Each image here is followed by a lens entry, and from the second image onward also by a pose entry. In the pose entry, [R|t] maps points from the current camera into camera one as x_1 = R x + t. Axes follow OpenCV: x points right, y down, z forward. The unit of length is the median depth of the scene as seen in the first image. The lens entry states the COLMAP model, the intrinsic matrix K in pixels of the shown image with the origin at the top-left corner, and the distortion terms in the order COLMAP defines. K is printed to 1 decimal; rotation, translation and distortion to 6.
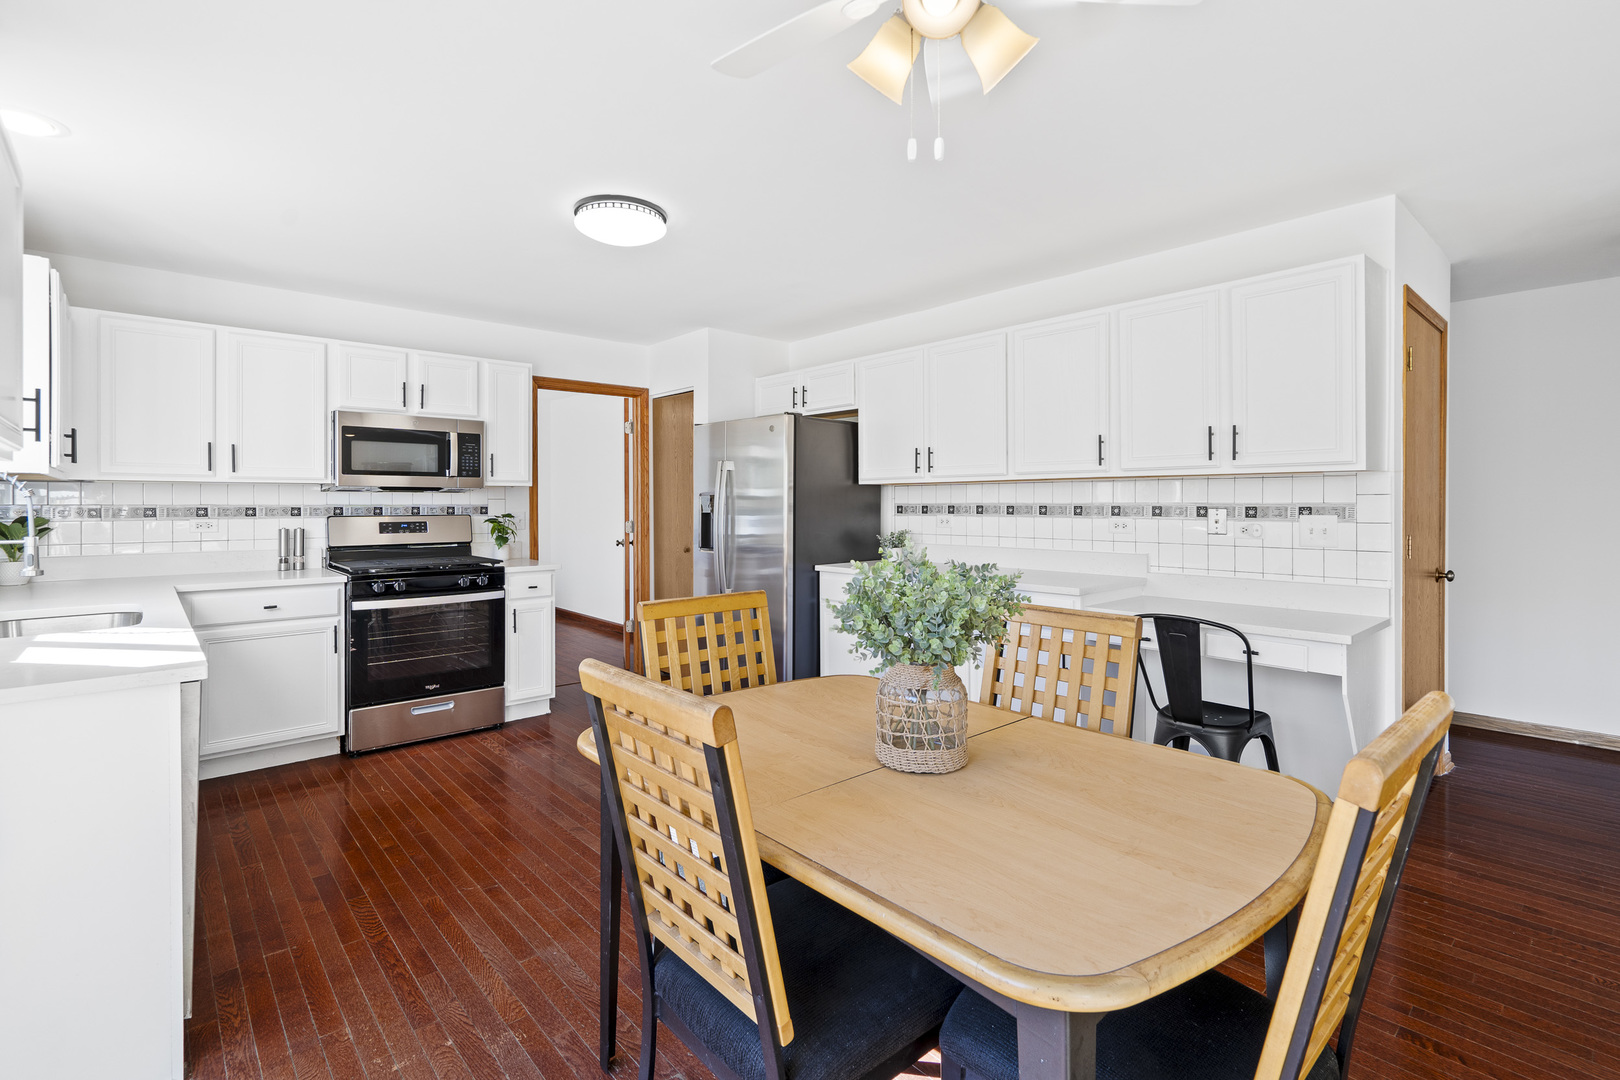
lens RADIAL K [[751.1, 0, 813.4], [0, 751.1, 504.8], [0, 0, 1]] dist [-0.000625, -0.000071]
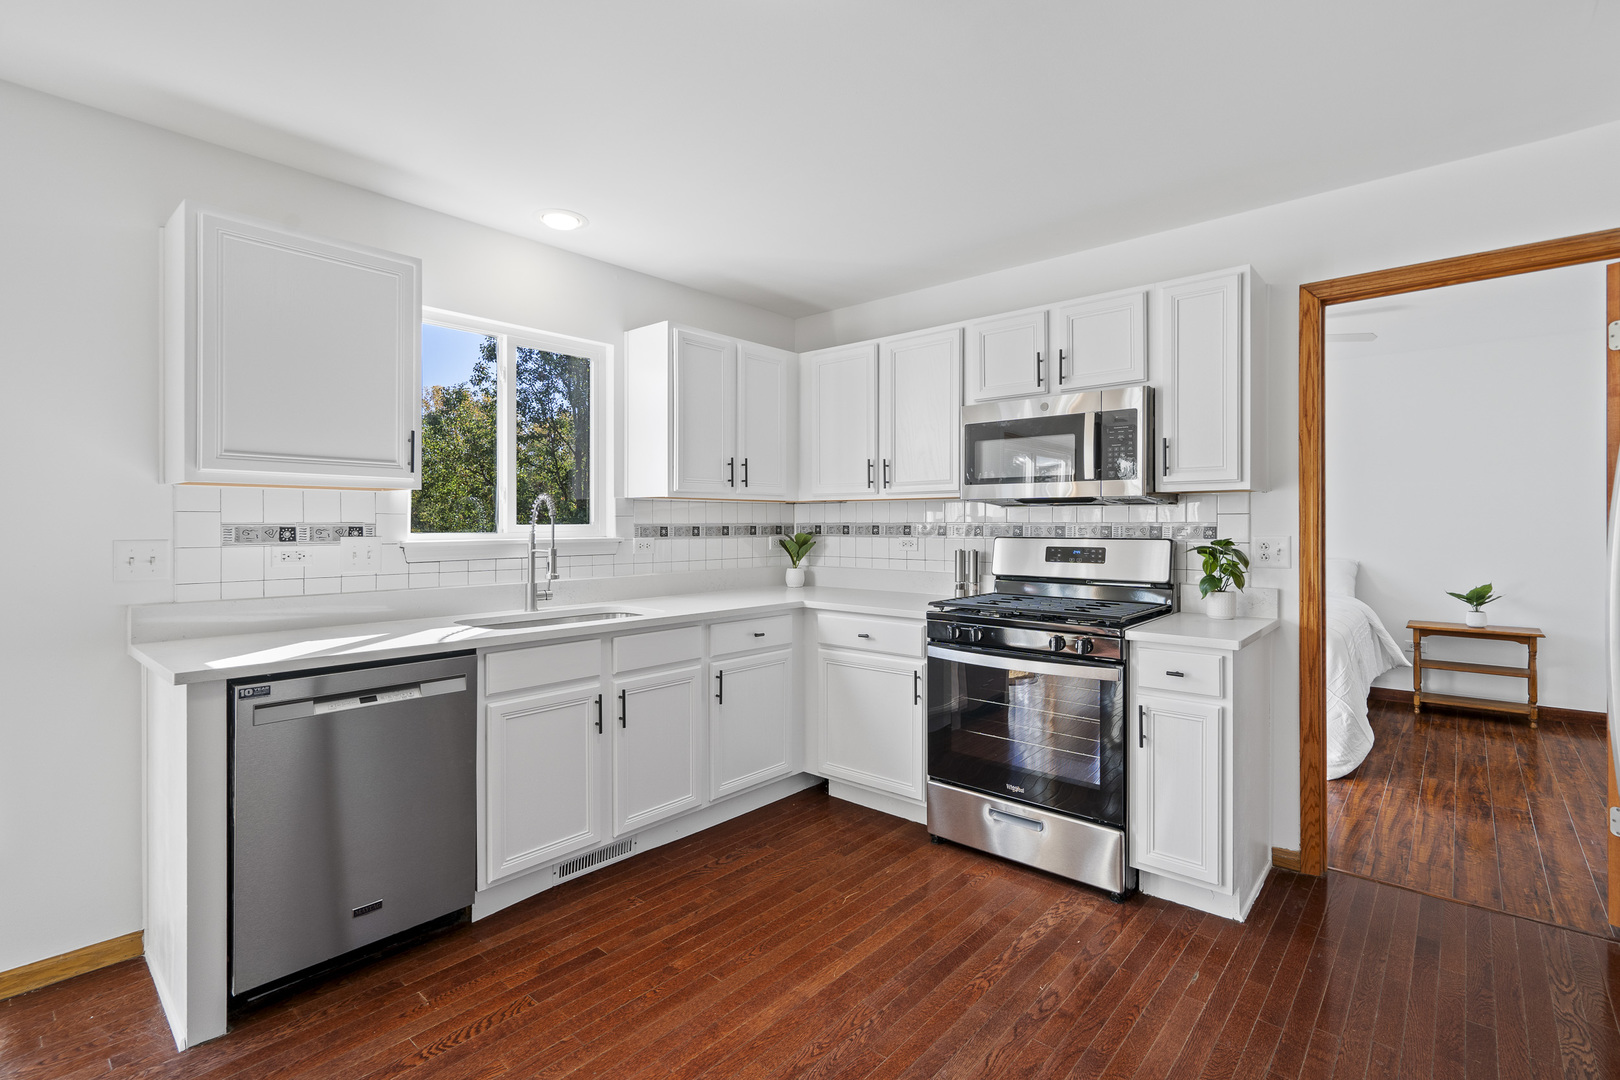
lens RADIAL K [[753.2, 0, 813.2], [0, 753.2, 527.7], [0, 0, 1]] dist [-0.001961, -0.000250]
pose [[0.127968, 0.009261, -0.991735, 0.158114], [-0.003061, 0.999955, 0.008943, -0.001739], [0.991774, 0.001892, 0.127991, 0.773532]]
